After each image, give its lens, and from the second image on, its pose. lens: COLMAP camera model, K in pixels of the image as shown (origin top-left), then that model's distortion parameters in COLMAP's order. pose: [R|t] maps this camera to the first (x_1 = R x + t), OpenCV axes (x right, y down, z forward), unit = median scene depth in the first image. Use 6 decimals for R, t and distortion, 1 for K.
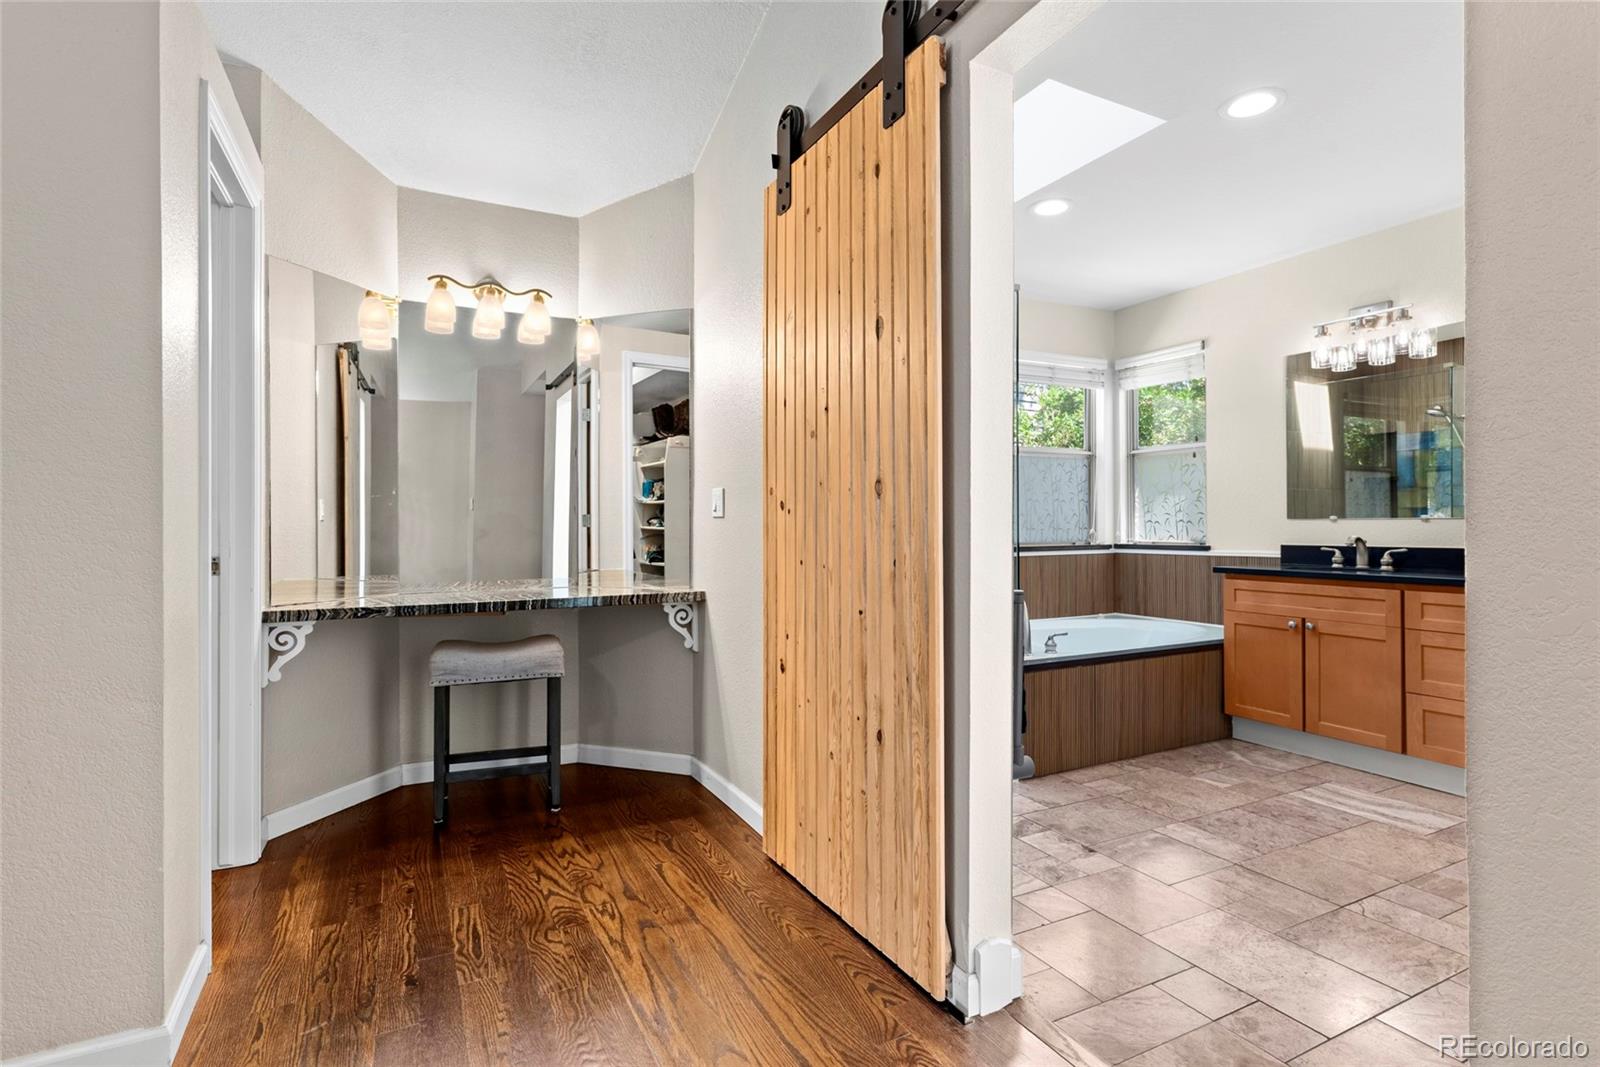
lens RADIAL K [[780.7, 0, 810.0], [0, 780.7, 527.4], [0, 0, 1]] dist [0.004093, 0.000063]
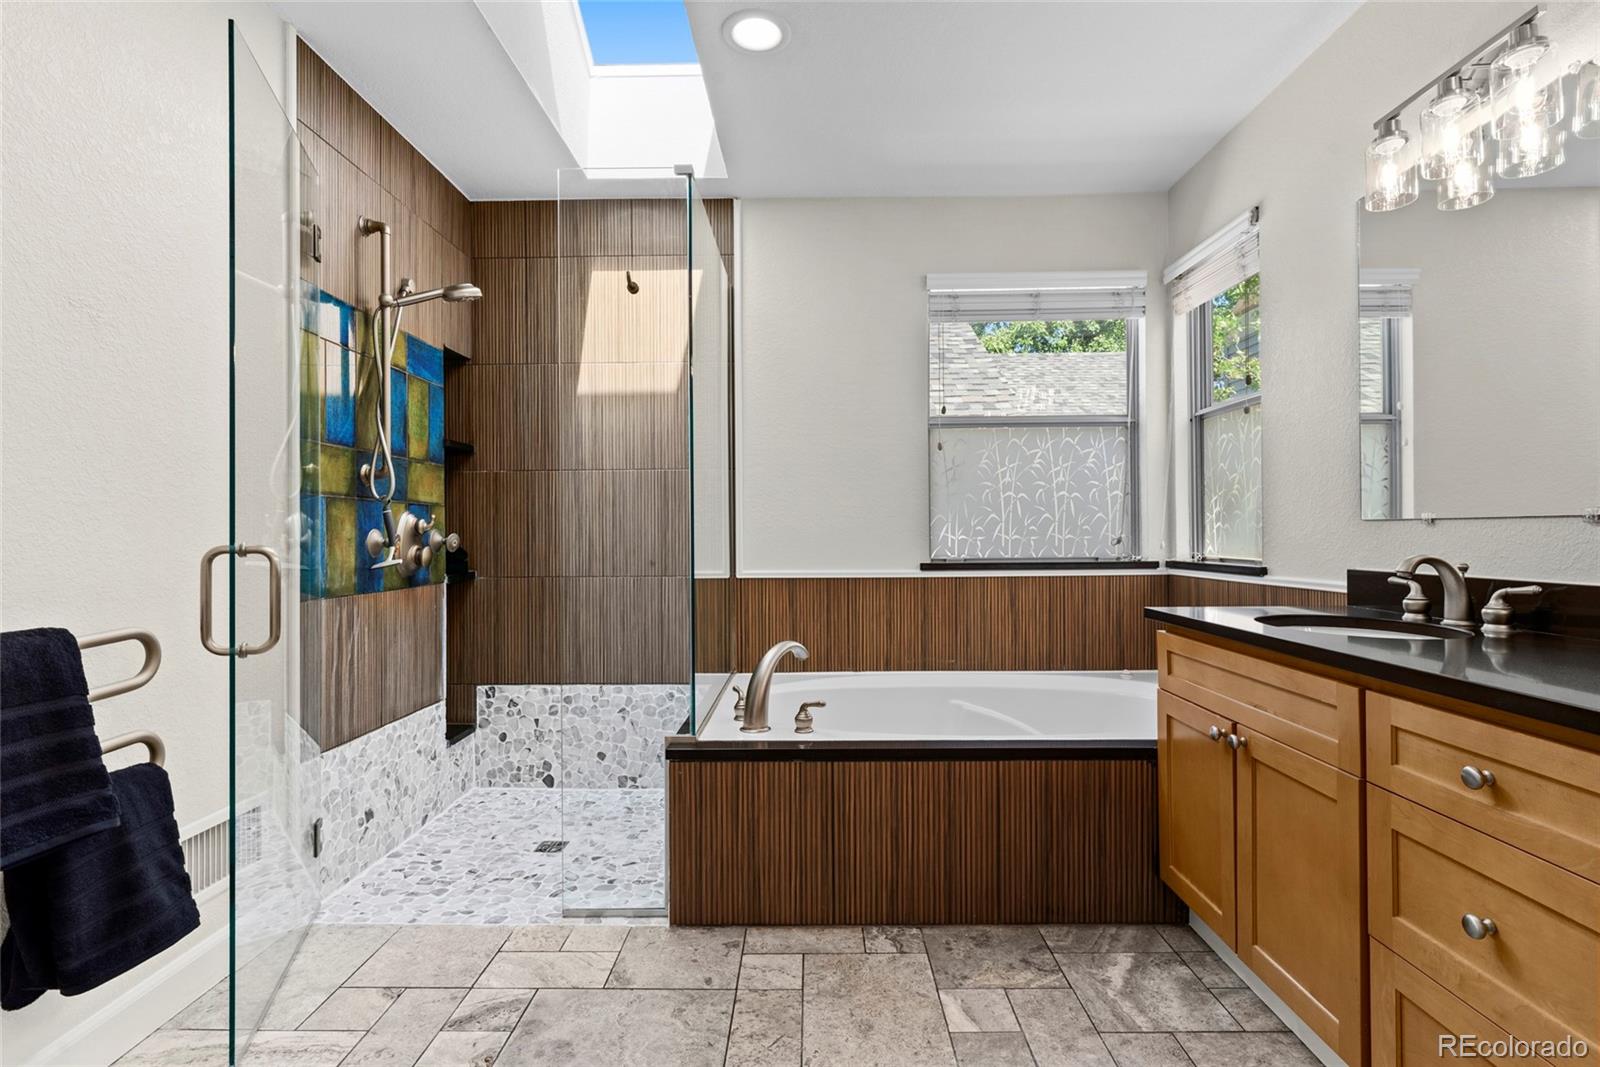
lens RADIAL K [[780.7, 0, 797.7], [0, 780.7, 536.6], [0, 0, 1]] dist [0.004093, 0.000063]
pose [[0.879255, -0.001013, -0.476351, 0.603374], [0.003715, 0.999982, 0.004732, -0.003100], [0.476338, -0.005930, 0.879242, 0.428468]]
